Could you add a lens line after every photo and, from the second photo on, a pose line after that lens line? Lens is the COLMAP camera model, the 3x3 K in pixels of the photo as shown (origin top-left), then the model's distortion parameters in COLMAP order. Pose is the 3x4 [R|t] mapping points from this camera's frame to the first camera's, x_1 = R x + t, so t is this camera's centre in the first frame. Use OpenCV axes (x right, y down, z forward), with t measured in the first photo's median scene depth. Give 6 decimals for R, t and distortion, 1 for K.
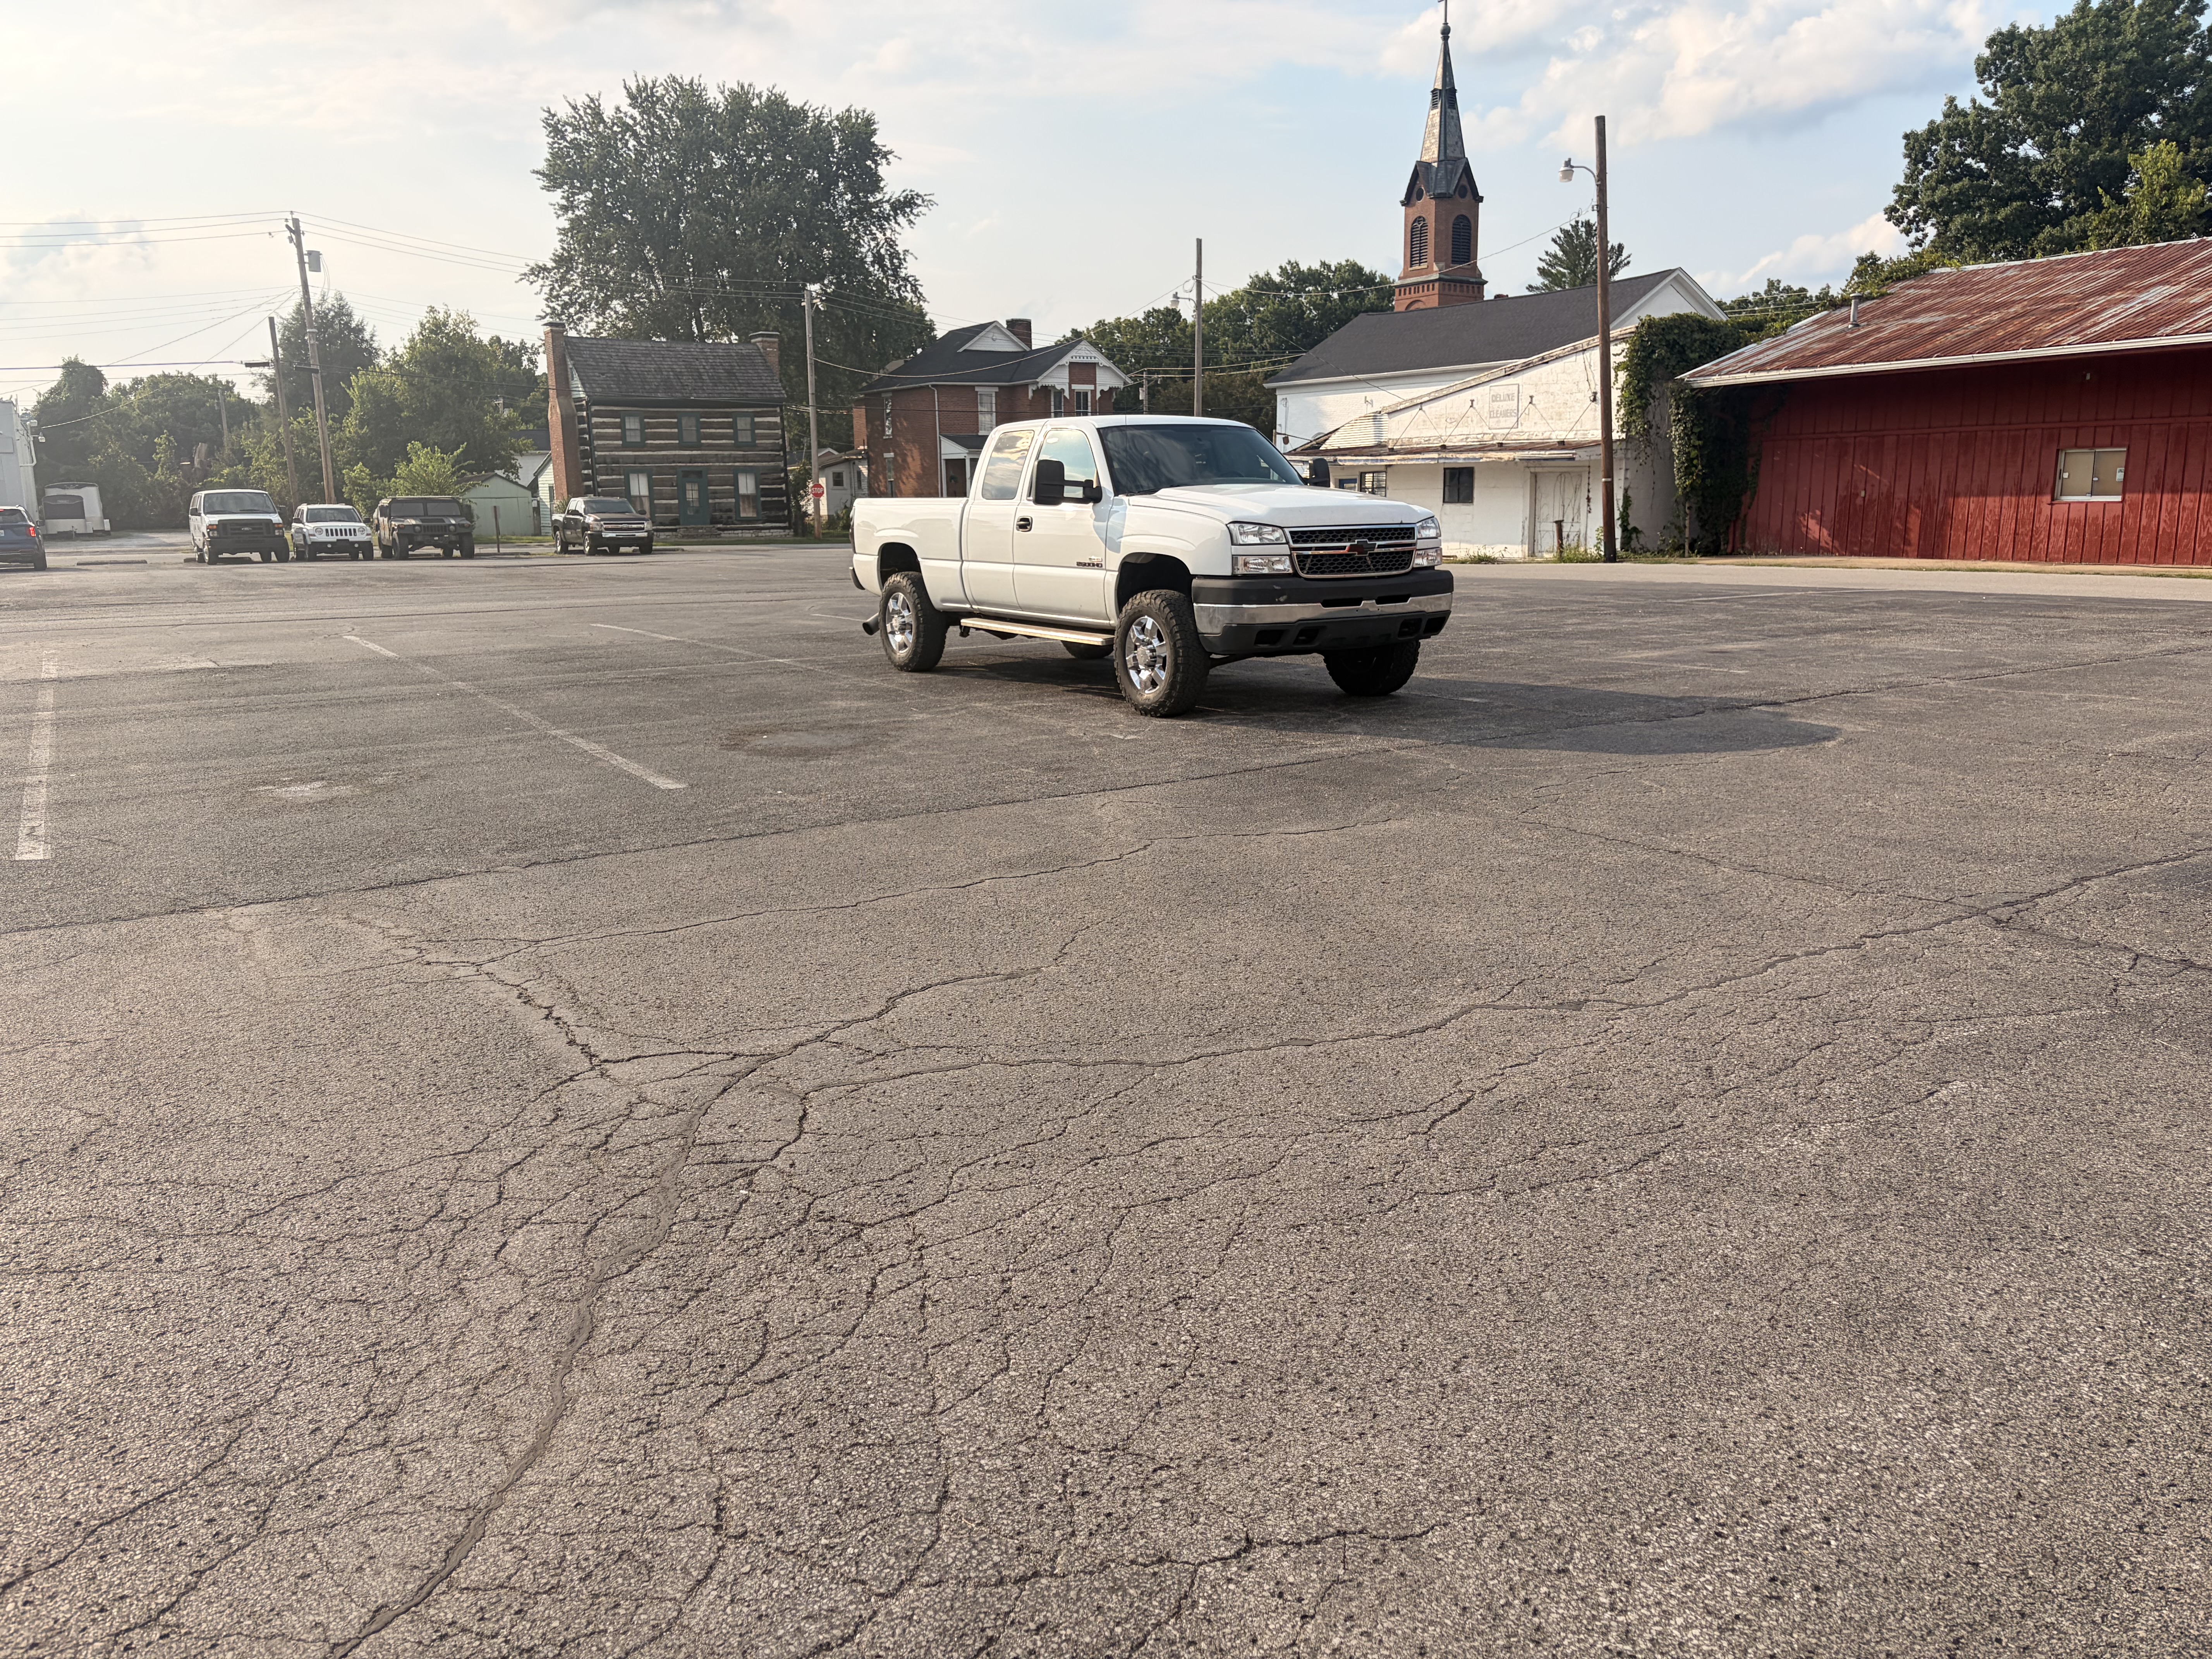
lens RADIAL K [[1683.0, 0, 1104.6], [0, 1683.0, 837.0], [0, 0, 1]] dist [0.042145, -0.058670]
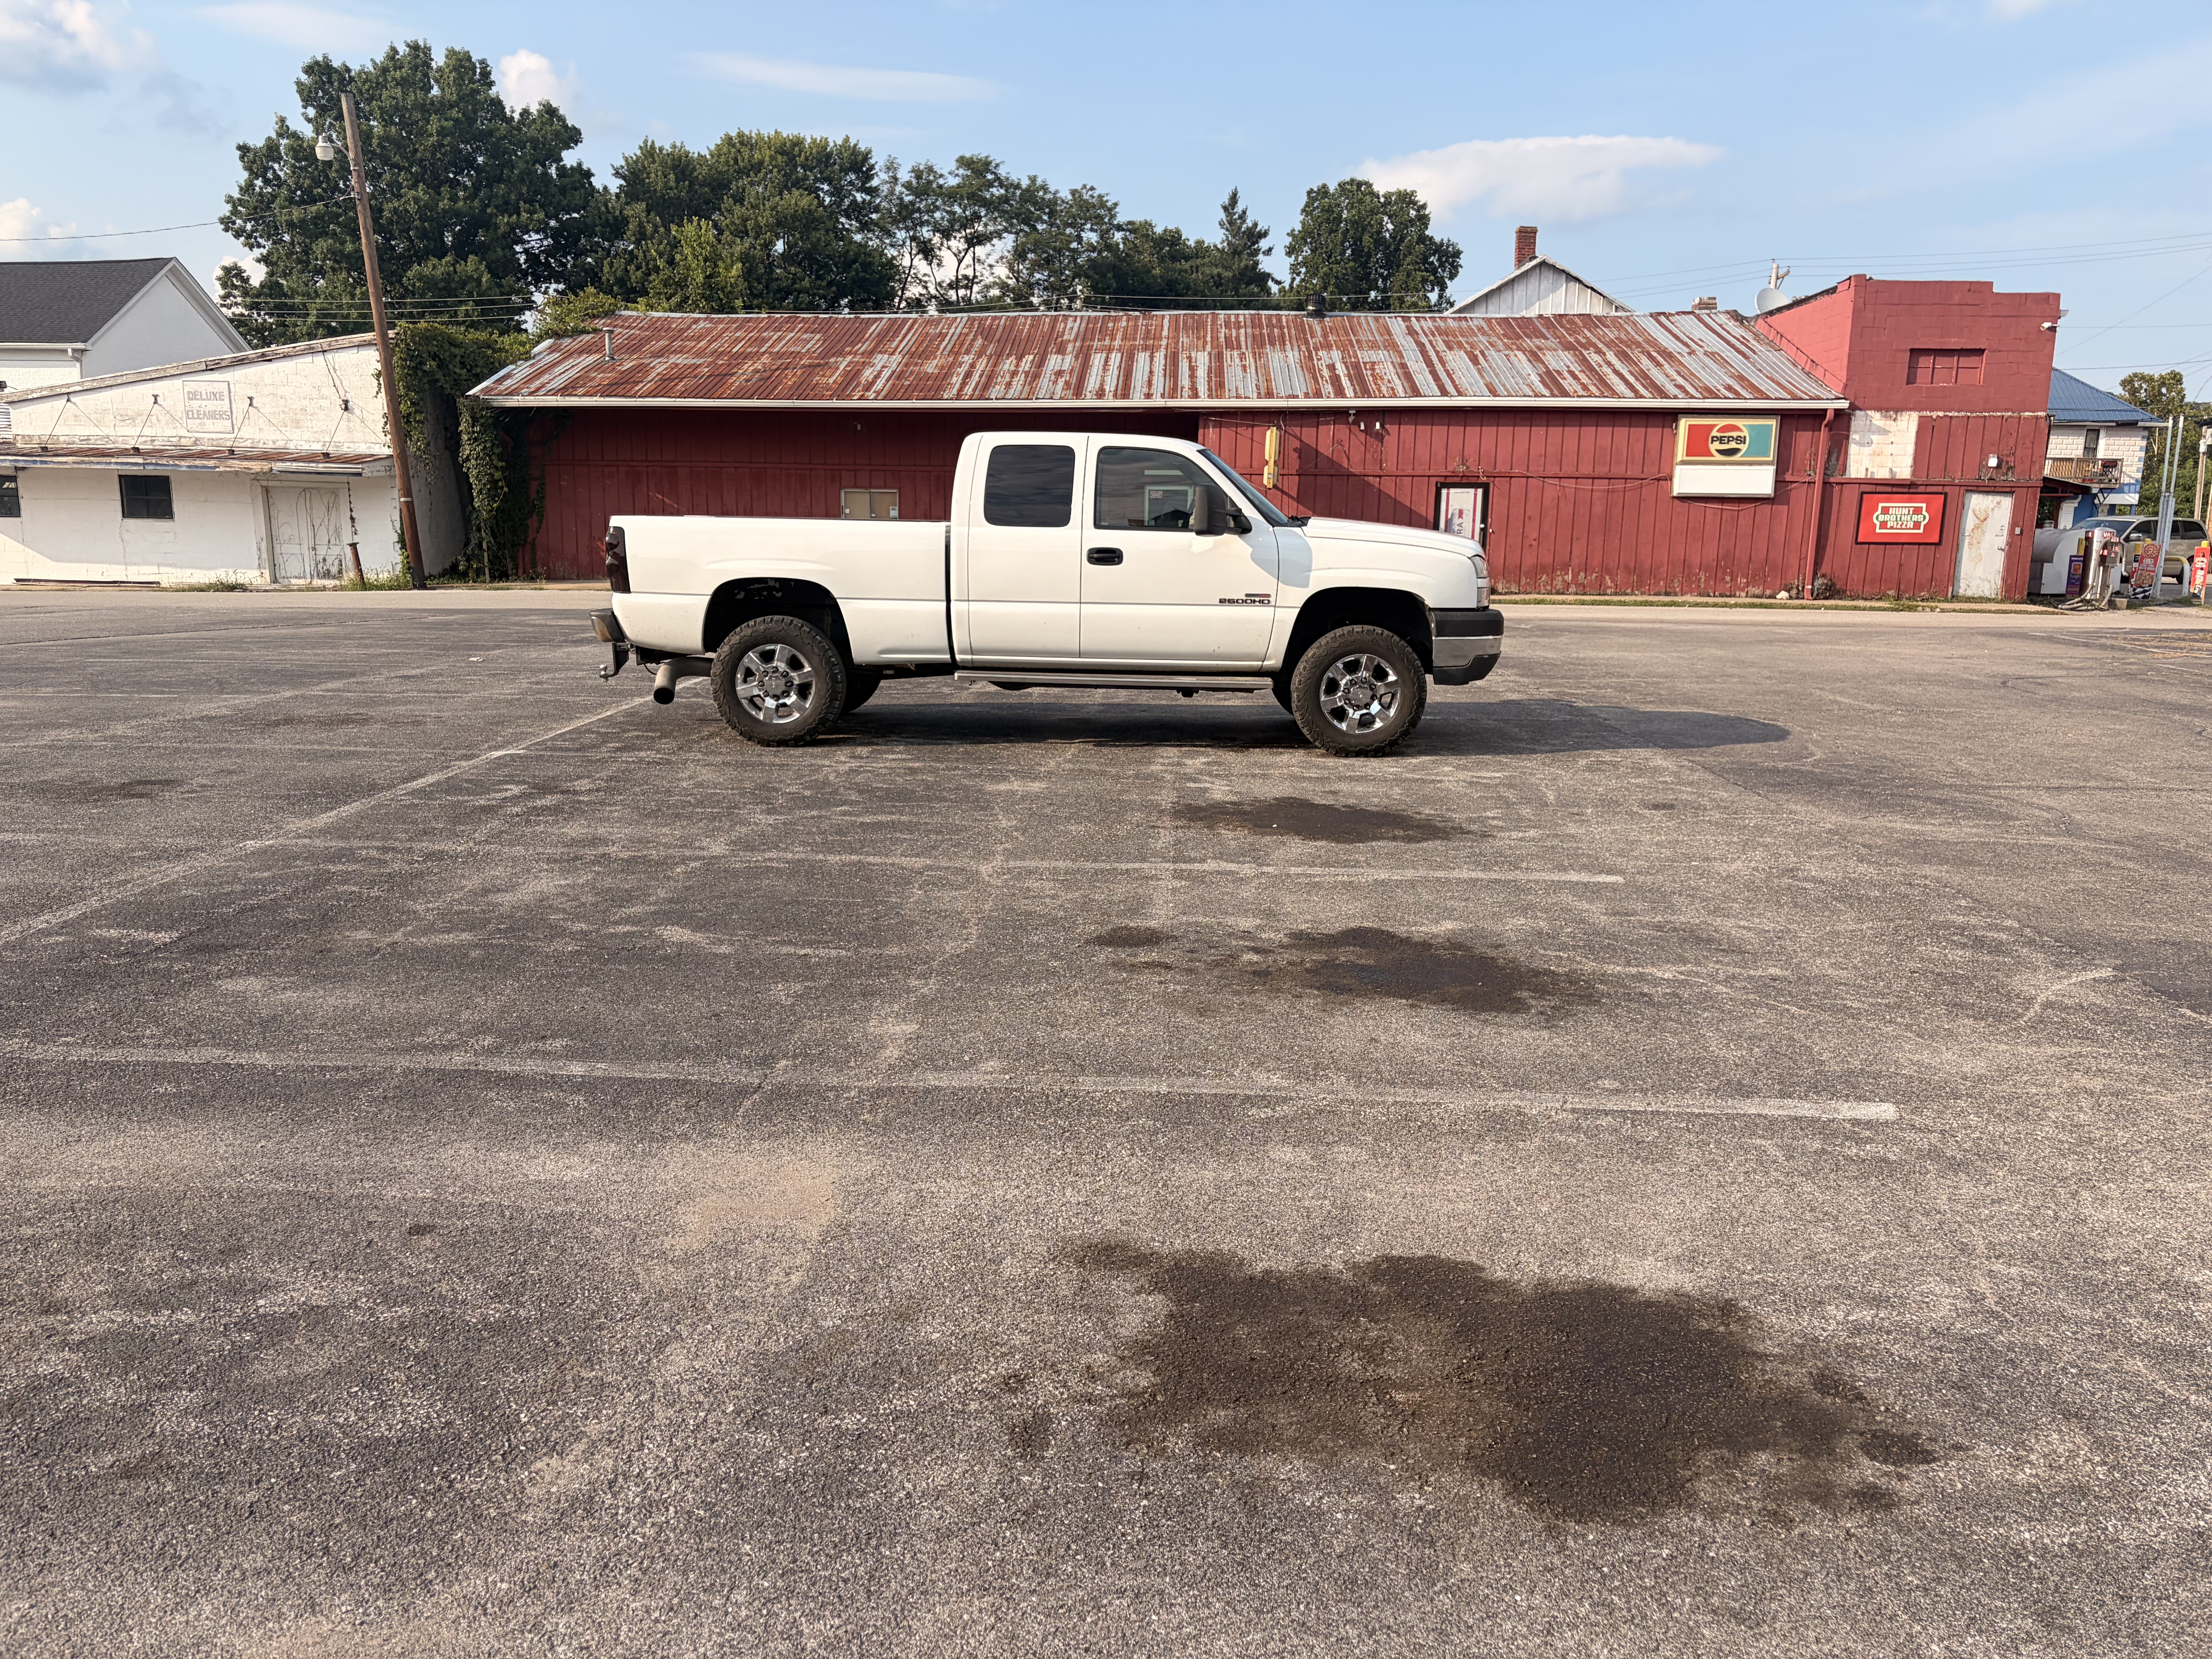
lens RADIAL K [[1683.0, 0, 1107.3], [0, 1683.0, 838.4], [0, 0, 1]] dist [0.042145, -0.058670]
pose [[0.536733, -0.137778, 0.832427, -0.264205], [0.146434, 0.986817, 0.068914, -0.034785], [-0.830948, 0.084908, 0.549832, 0.182109]]
